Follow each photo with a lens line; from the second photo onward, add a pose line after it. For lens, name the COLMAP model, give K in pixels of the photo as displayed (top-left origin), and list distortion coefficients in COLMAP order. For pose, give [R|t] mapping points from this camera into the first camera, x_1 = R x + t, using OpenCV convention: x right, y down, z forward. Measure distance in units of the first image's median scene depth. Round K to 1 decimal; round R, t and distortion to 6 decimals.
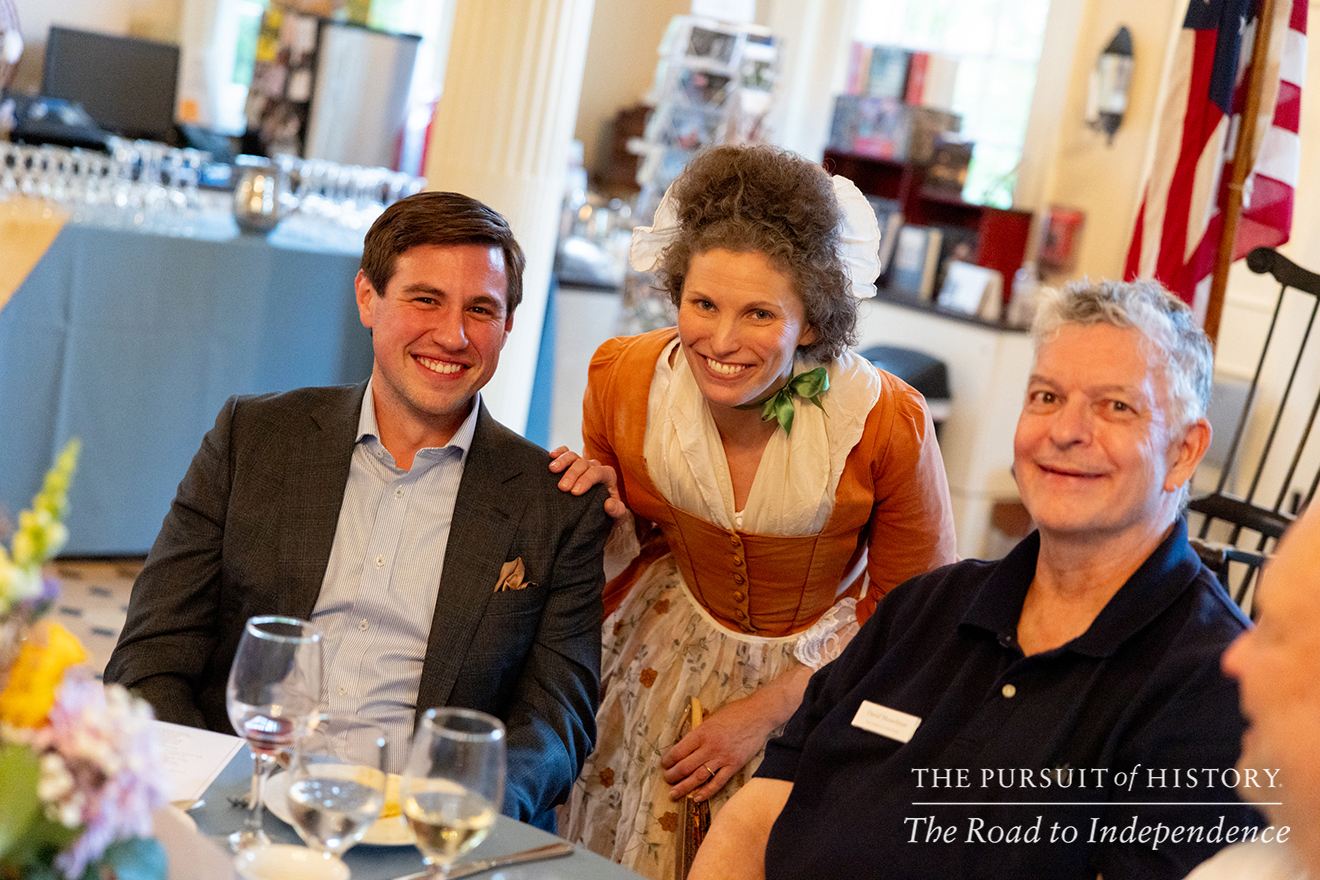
lens RADIAL K [[2211.0, 0, 660.0], [0, 2211.0, 440.0], [0, 0, 1]] dist [0.007303, 0.029634]
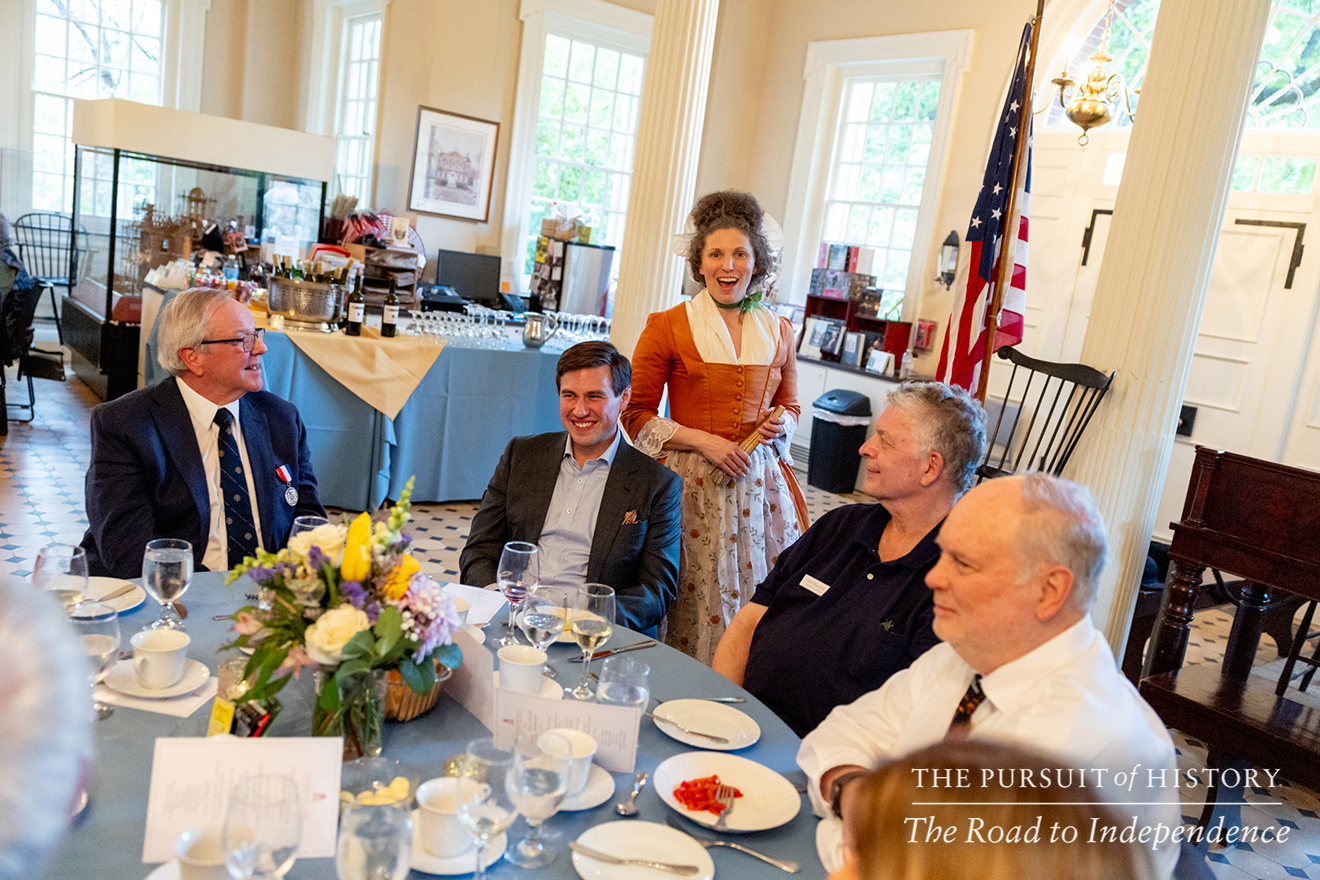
lens RADIAL K [[1078.8, 0, 660.0], [0, 1078.8, 440.0], [0, 0, 1]] dist [0.002610, 0.076362]
pose [[0.996618, -0.021800, -0.079224, 0.017781], [0.022371, 0.999730, 0.006322, -0.008144], [0.079064, -0.008073, 0.996837, -0.024016]]
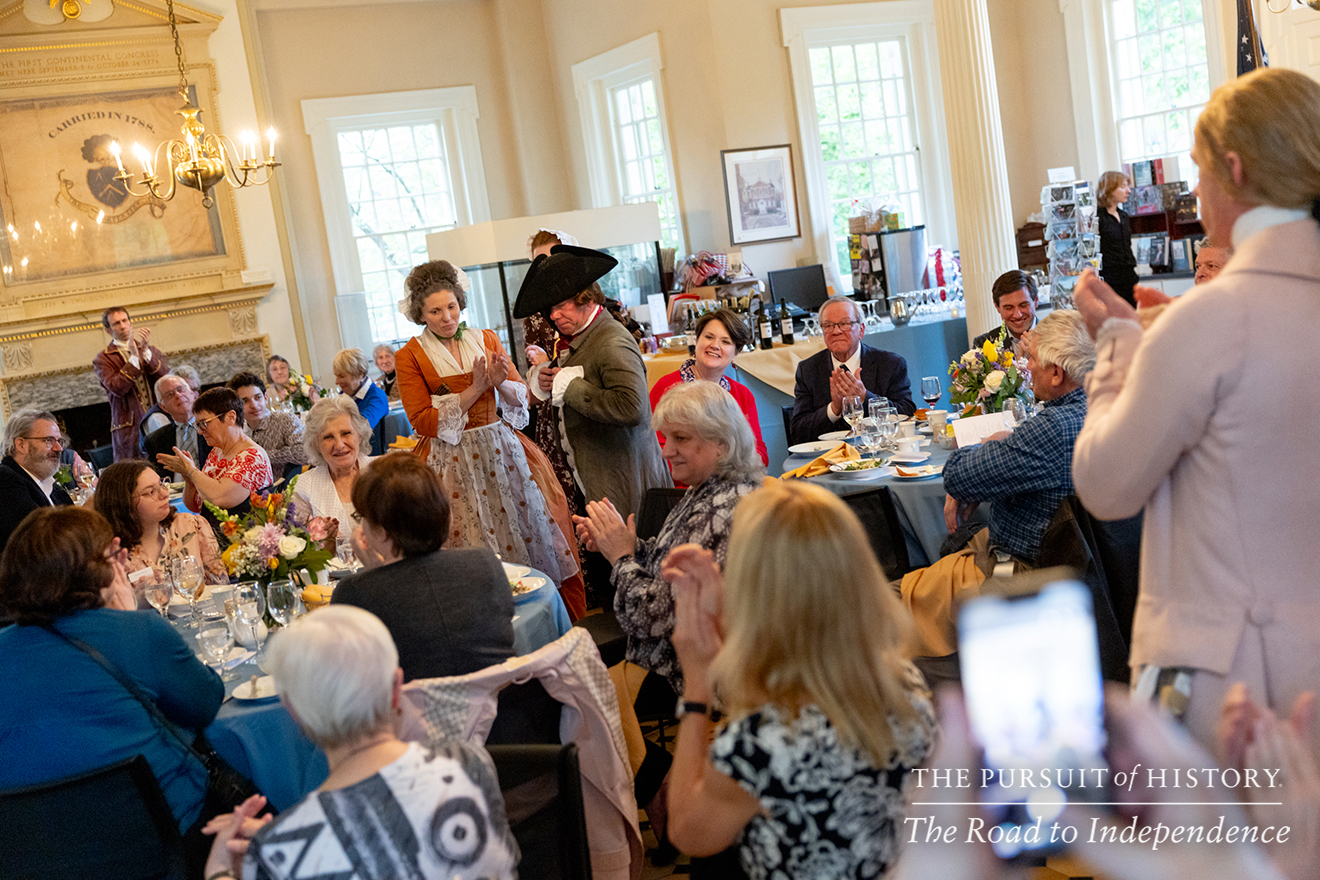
lens RADIAL K [[1552.0, 0, 686.6], [0, 1552.0, 420.2], [0, 0, 1]] dist [0.054605, -0.011816]
pose [[0.932679, -0.280138, -0.227229, -0.040547], [0.268789, 0.959863, -0.080099, 0.081385], [0.240547, 0.013630, 0.970542, -0.724405]]
